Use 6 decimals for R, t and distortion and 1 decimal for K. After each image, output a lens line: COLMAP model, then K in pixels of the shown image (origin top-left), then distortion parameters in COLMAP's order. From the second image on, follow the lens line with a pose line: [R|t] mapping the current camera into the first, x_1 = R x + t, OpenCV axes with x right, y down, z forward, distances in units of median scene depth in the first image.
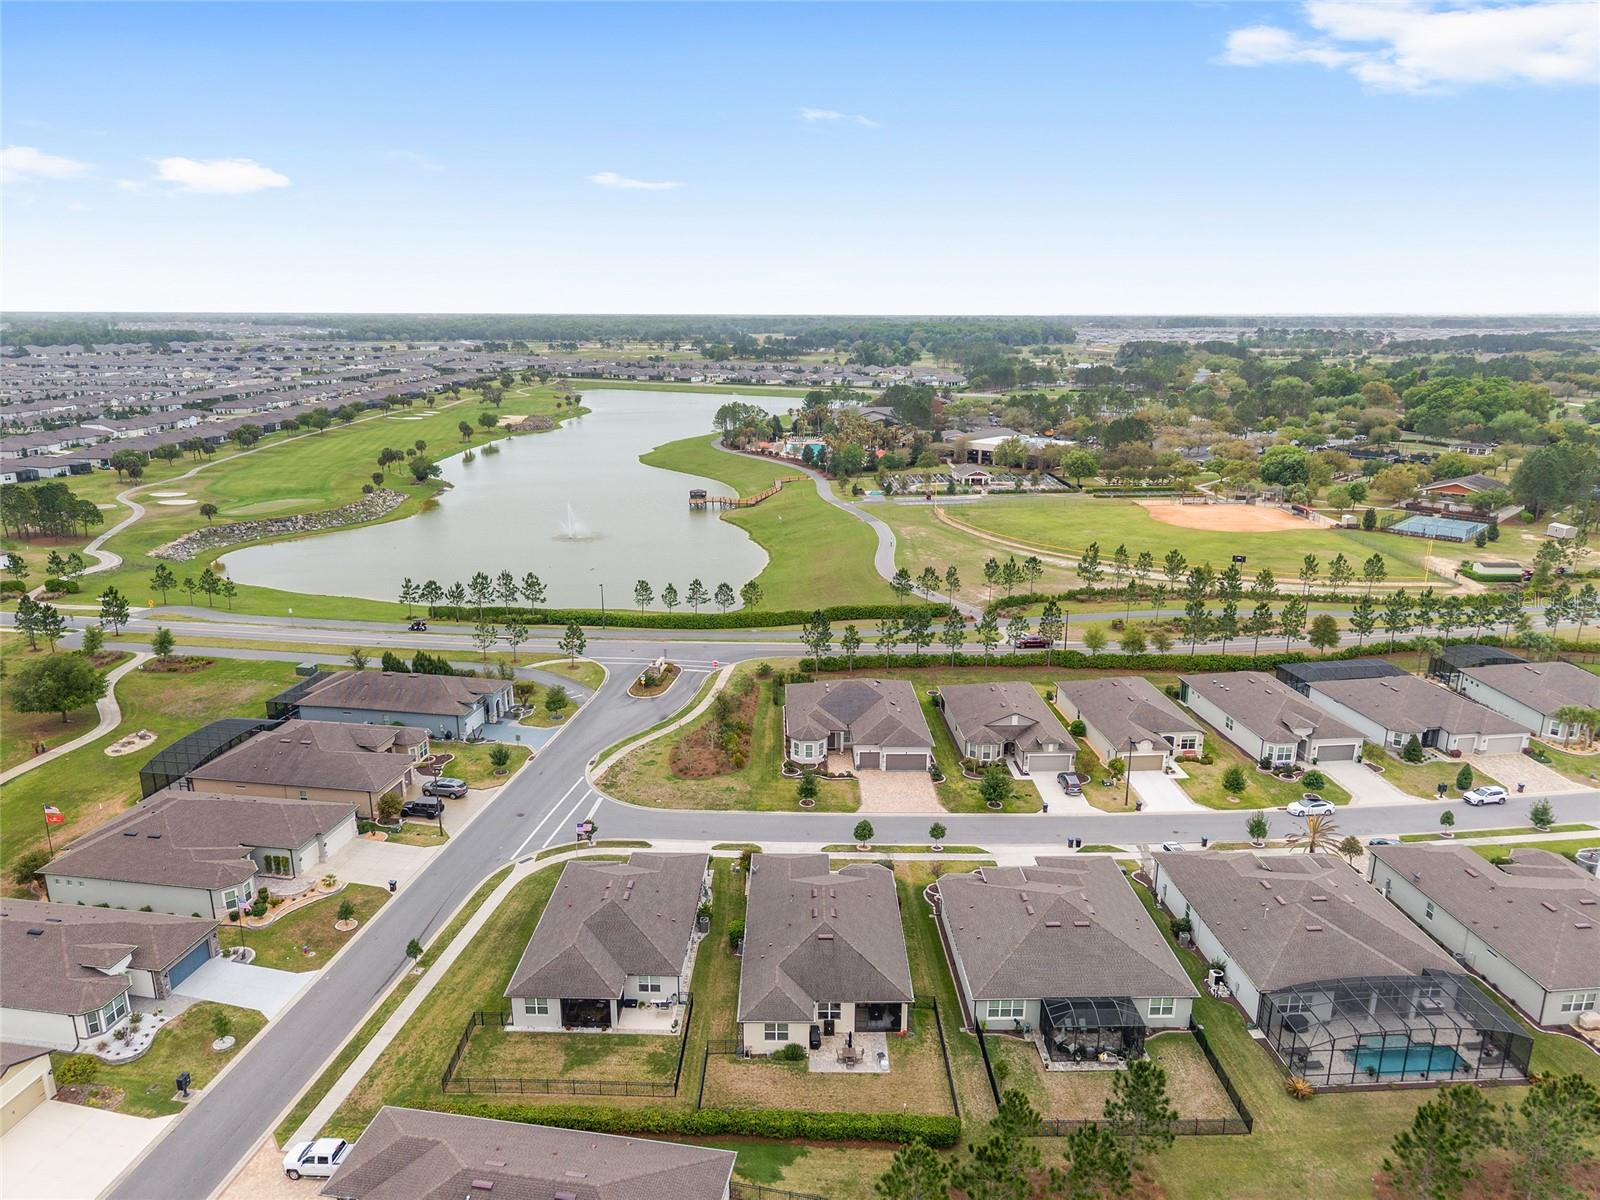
lens RADIAL K [[1071.0, 0, 789.7], [0, 1071.0, 597.3], [0, 0, 1]] dist [0.036623, -0.039787]
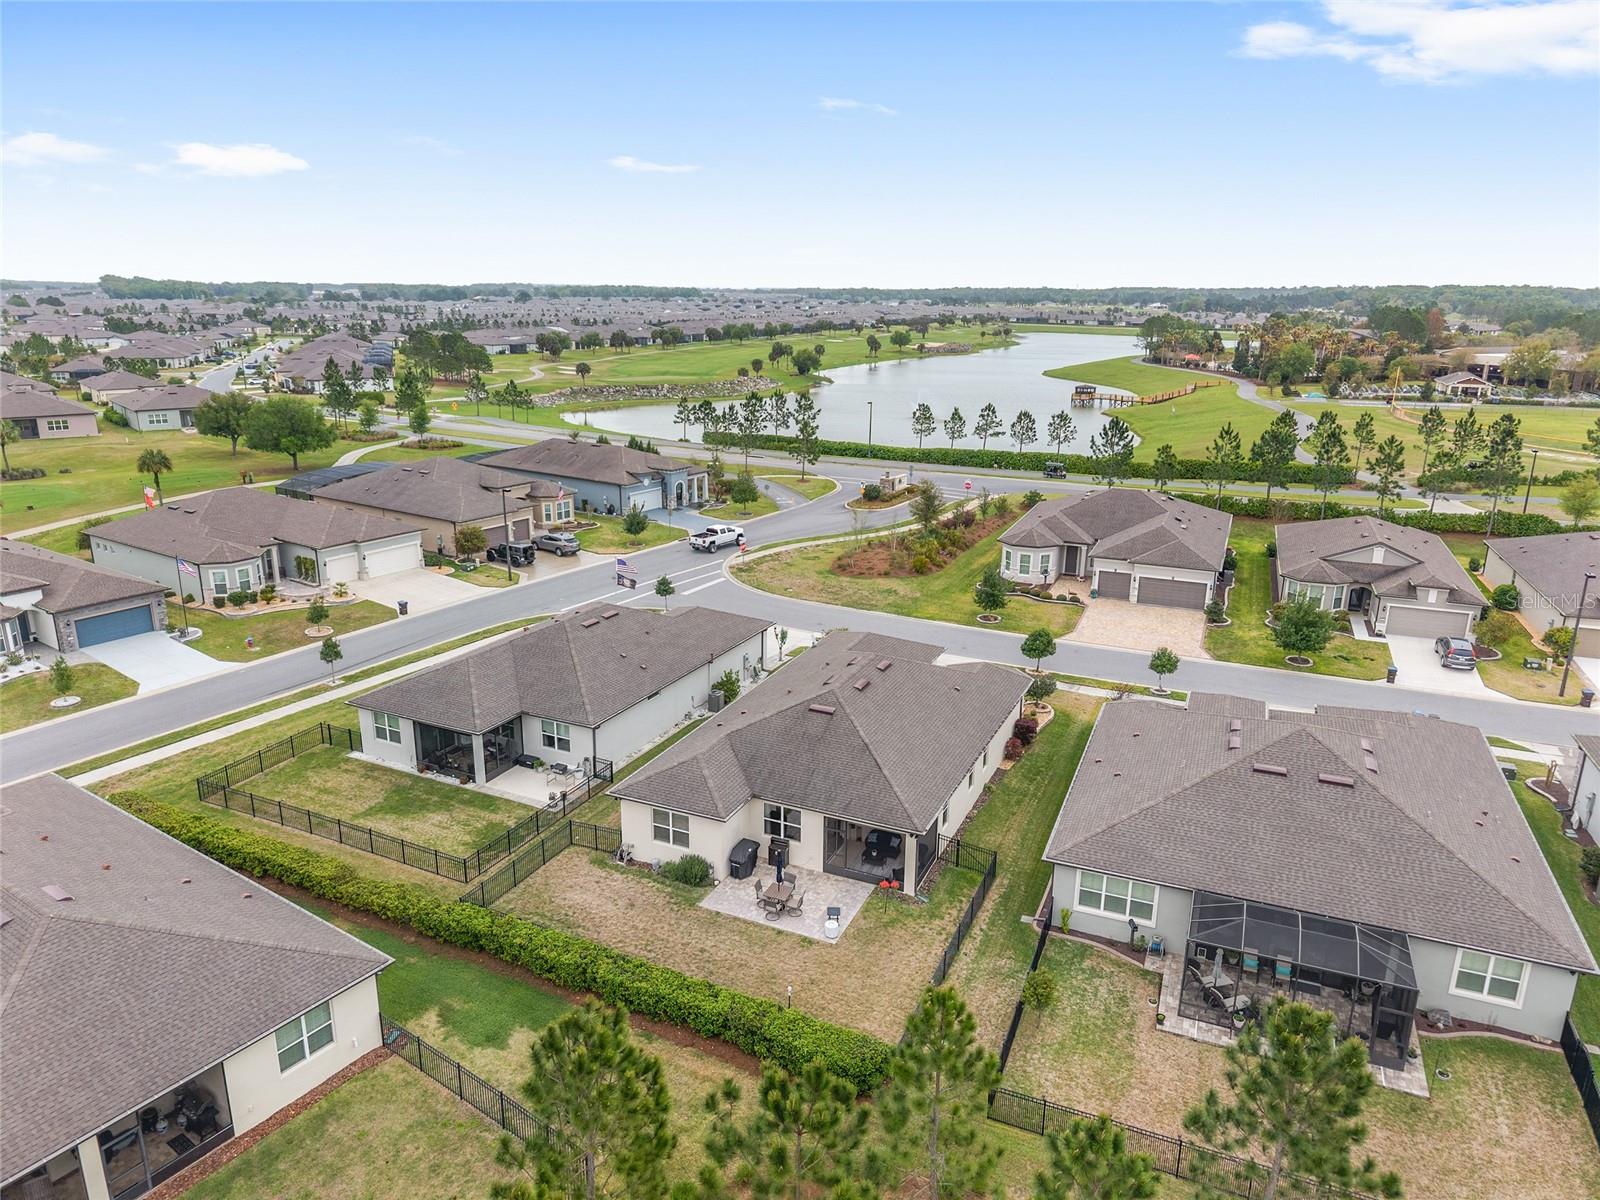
lens RADIAL K [[1071.0, 0, 787.5], [0, 1071.0, 597.8], [0, 0, 1]] dist [0.036623, -0.039787]
pose [[0.909268, 0.122166, -0.397879, 0.242758], [-0.116069, 0.992456, 0.039478, 0.244778], [0.399701, 0.010286, 0.916588, 0.489339]]
